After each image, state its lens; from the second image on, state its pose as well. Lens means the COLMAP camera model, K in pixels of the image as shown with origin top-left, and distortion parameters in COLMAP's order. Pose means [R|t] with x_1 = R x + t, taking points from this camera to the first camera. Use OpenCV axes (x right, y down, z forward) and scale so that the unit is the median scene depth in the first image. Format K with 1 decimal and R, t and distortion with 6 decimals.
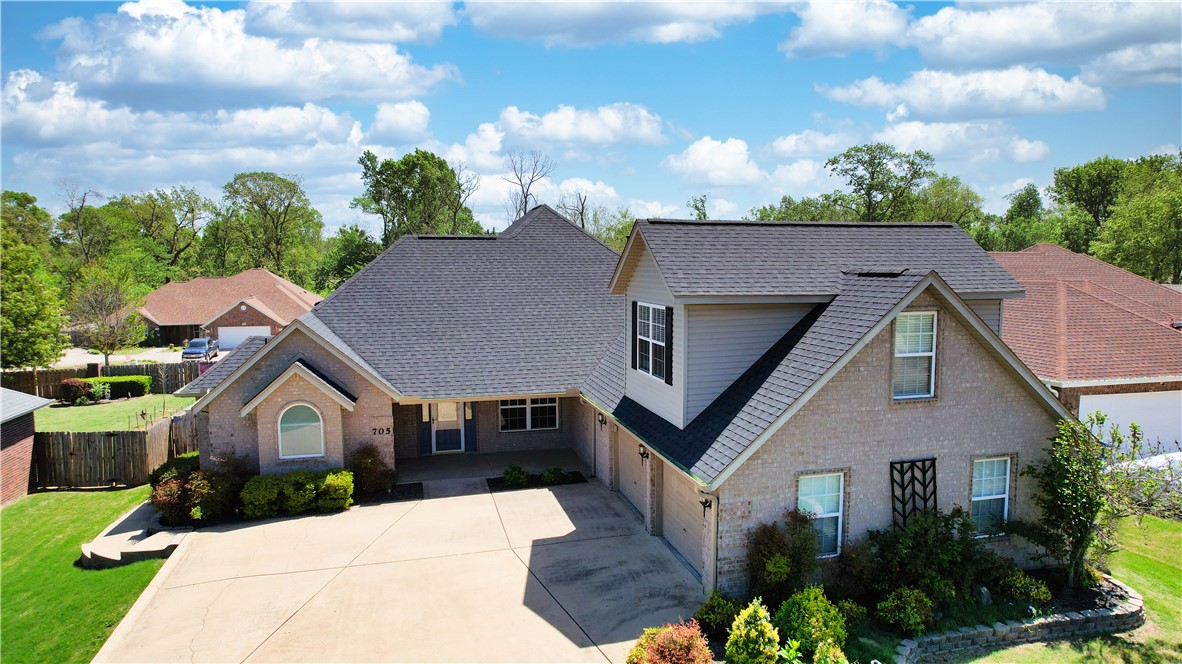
lens RADIAL K [[758.0, 0, 598.0], [0, 758.0, 333.0], [0, 0, 1]] dist [-0.075307, 0.063806]
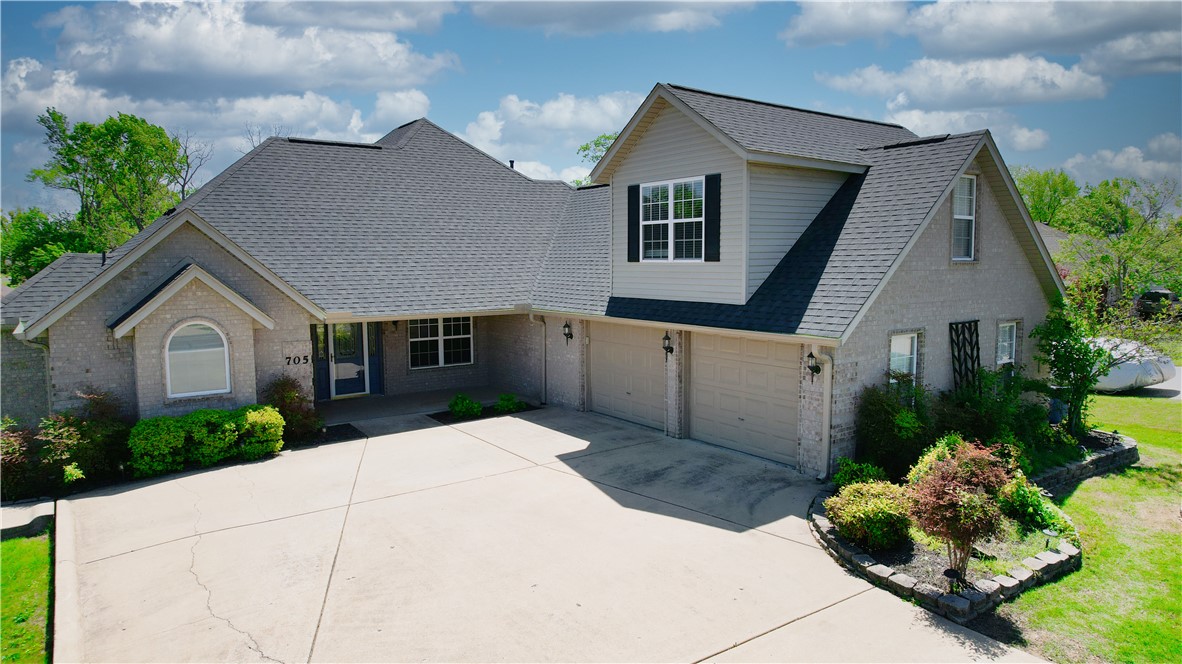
lens RADIAL K [[758.0, 0, 598.0], [0, 758.0, 333.0], [0, 0, 1]] dist [-0.075307, 0.063806]
pose [[0.932930, -0.036425, 0.358212, -0.302219], [0.036884, 0.999304, 0.005553, 0.120381], [-0.358165, 0.008032, 0.933624, 0.173654]]
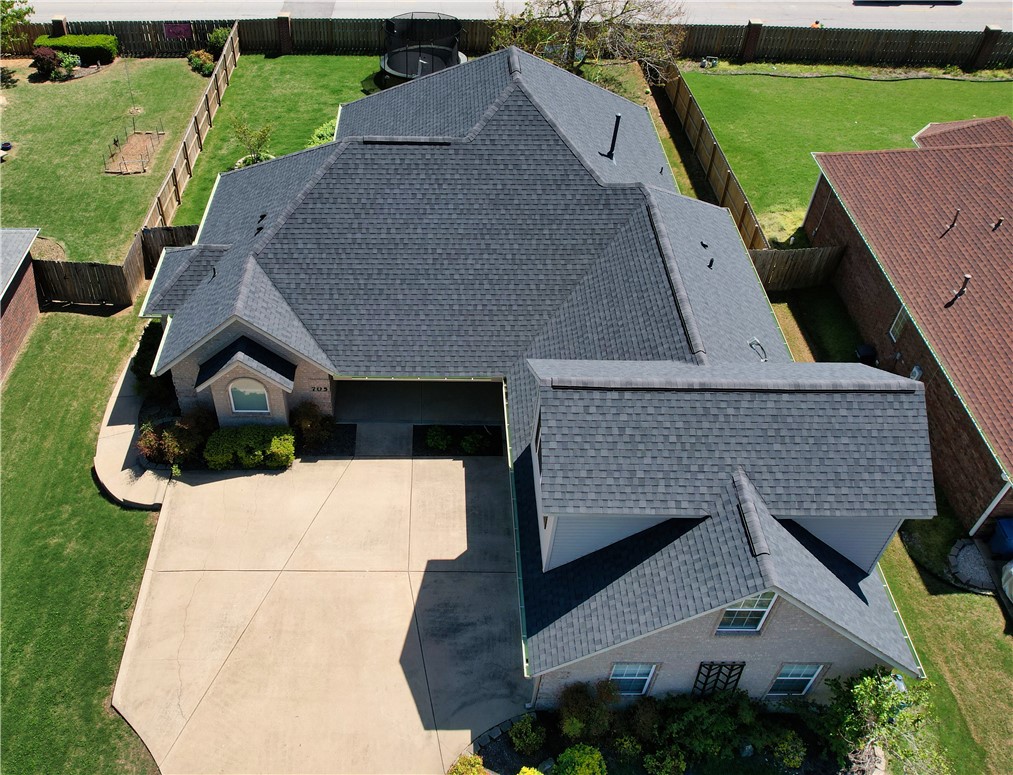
lens RADIAL K [[886.4, 0, 415.2], [0, 886.4, 388.5], [0, 0, 1]] dist [-0.046643, -0.002914]
pose [[0.963521, 0.188950, -0.189540, 0.100736], [-0.028666, 0.776994, 0.628854, -0.756075], [0.266093, -0.600481, 0.754067, 0.069731]]
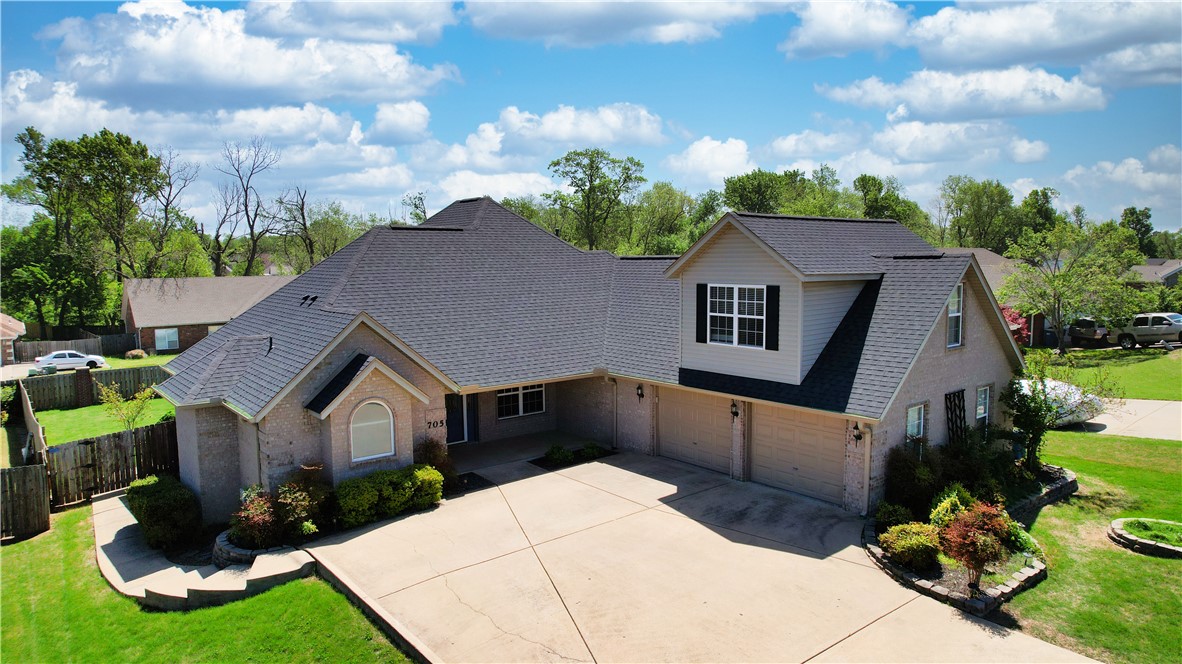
lens RADIAL K [[758.0, 0, 598.0], [0, 758.0, 333.0], [0, 0, 1]] dist [-0.075307, 0.063806]
pose [[0.906010, -0.047157, 0.420622, -0.554248], [0.046761, 0.998843, 0.011262, 0.011996], [-0.420666, 0.009466, 0.907166, 0.023494]]
